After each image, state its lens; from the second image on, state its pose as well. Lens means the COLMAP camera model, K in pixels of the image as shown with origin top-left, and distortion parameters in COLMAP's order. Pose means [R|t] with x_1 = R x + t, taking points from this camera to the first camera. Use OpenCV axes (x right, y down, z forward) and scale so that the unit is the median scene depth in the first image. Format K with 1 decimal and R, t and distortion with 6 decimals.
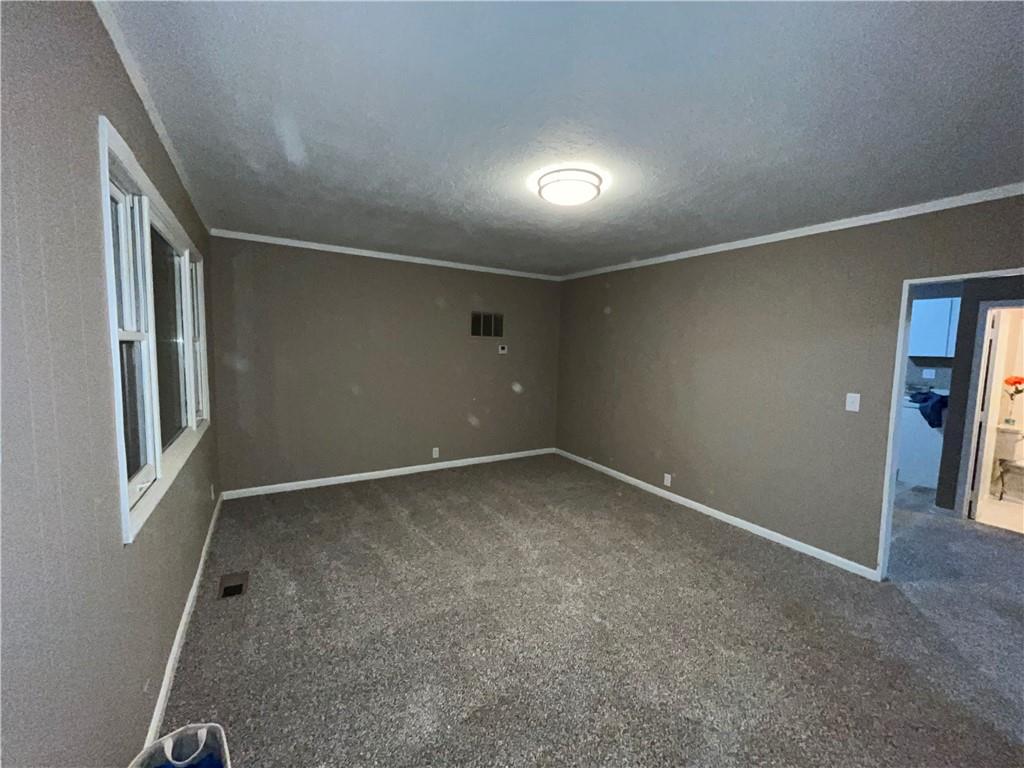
lens RADIAL K [[414.2, 0, 509.3], [0, 414.2, 383.9], [0, 0, 1]] dist [-0.001622, -0.000304]
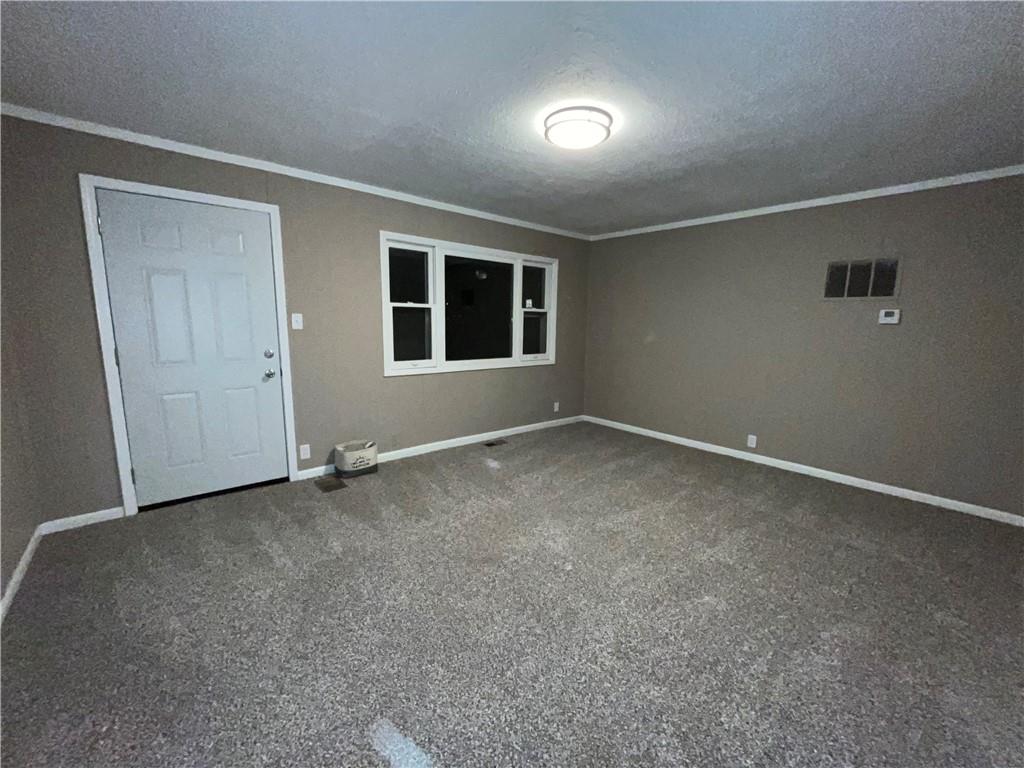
lens RADIAL K [[414.2, 0, 509.3], [0, 414.2, 383.9], [0, 0, 1]] dist [-0.001622, -0.000304]
pose [[0.166730, 0.131018, -0.977259, 0.709022], [-0.098551, 0.988384, 0.115695, 0.003248], [0.981065, 0.077020, 0.177705, 0.461524]]
